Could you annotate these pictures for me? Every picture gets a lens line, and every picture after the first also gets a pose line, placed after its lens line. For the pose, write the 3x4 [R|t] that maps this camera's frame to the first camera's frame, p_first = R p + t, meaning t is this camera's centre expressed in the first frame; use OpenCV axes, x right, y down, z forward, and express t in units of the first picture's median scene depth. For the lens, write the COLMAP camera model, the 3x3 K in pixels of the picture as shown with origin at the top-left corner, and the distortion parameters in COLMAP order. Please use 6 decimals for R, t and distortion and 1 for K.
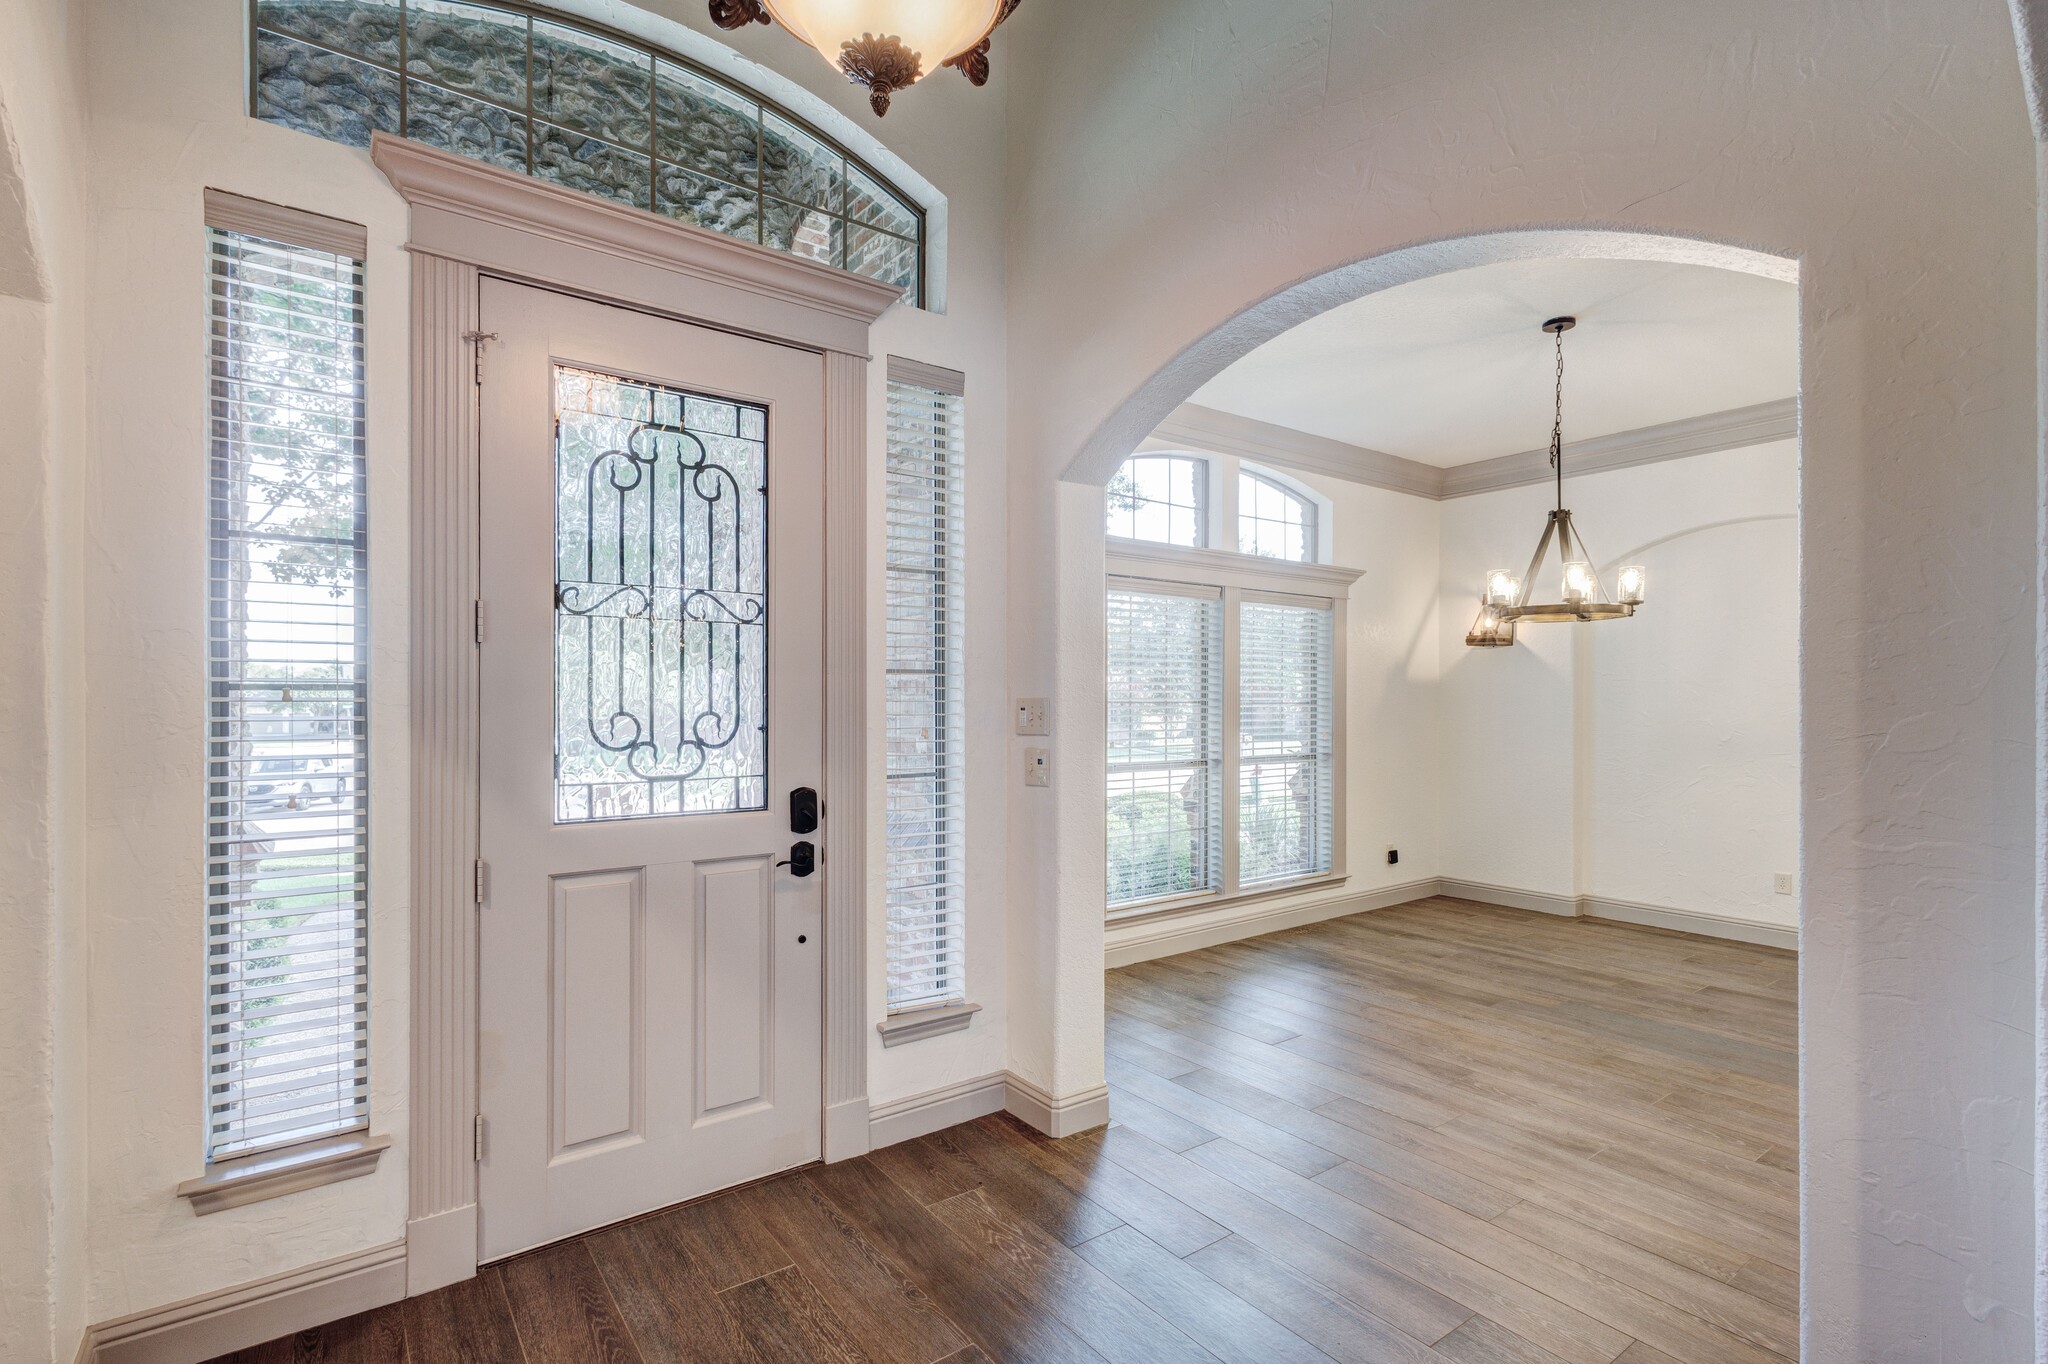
lens RADIAL K [[961.5, 0, 1021.2], [0, 961.5, 696.3], [0, 0, 1]] dist [0.037001, -0.016840]
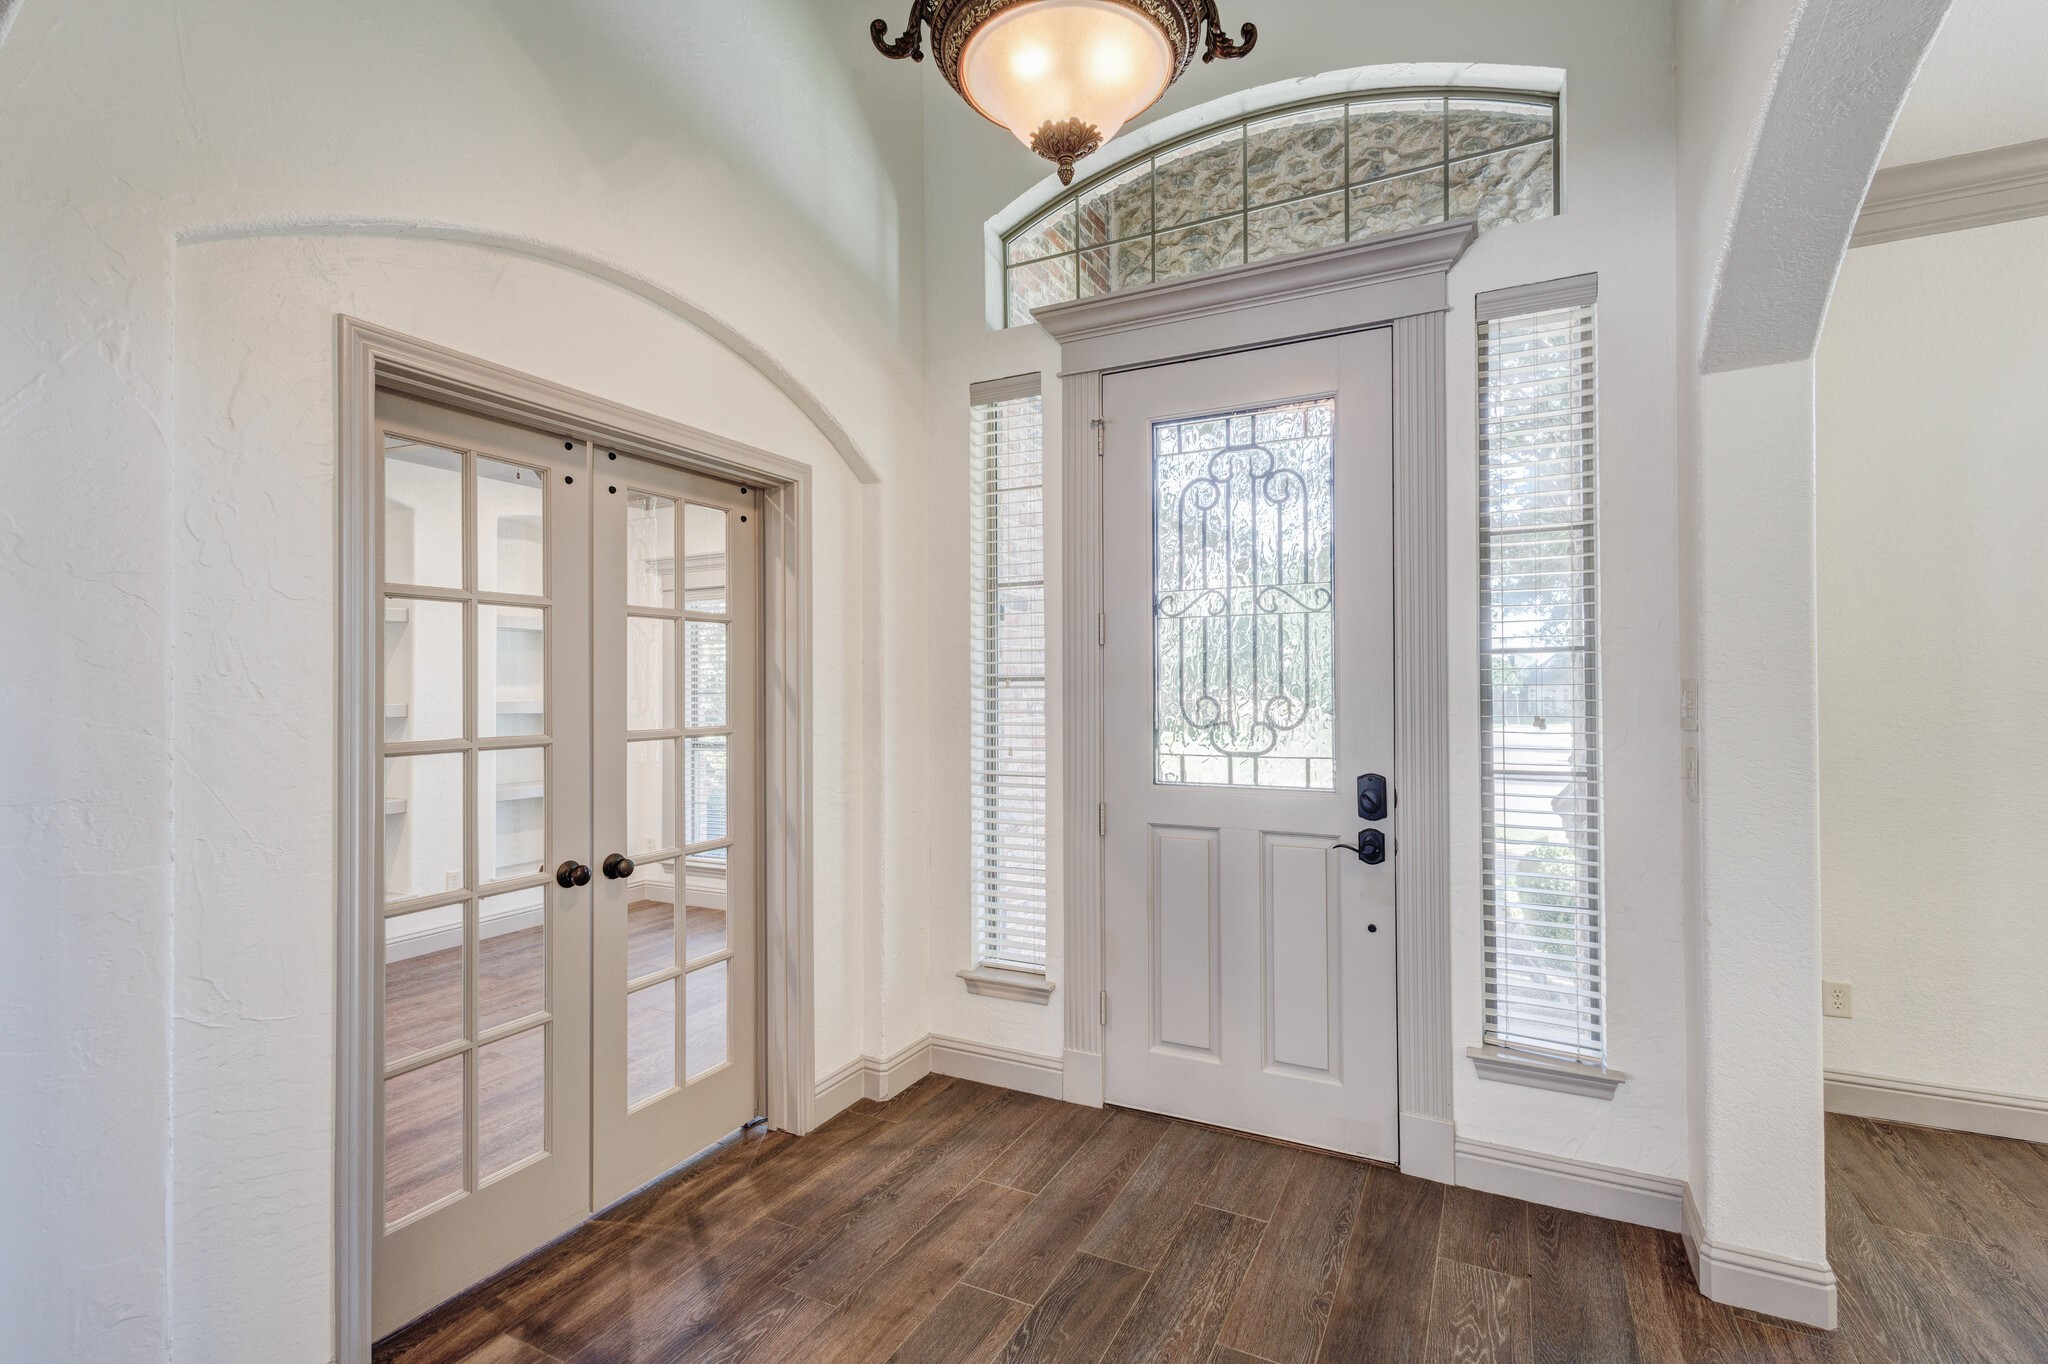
lens RADIAL K [[938.9, 0, 1025.2], [0, 938.9, 678.5], [0, 0, 1]] dist [0.042887, -0.016468]
pose [[0.459316, -0.012733, -0.888182, 0.493920], [0.007639, 0.999917, -0.010384, 0.004964], [0.888240, -0.002015, 0.459375, 0.257606]]
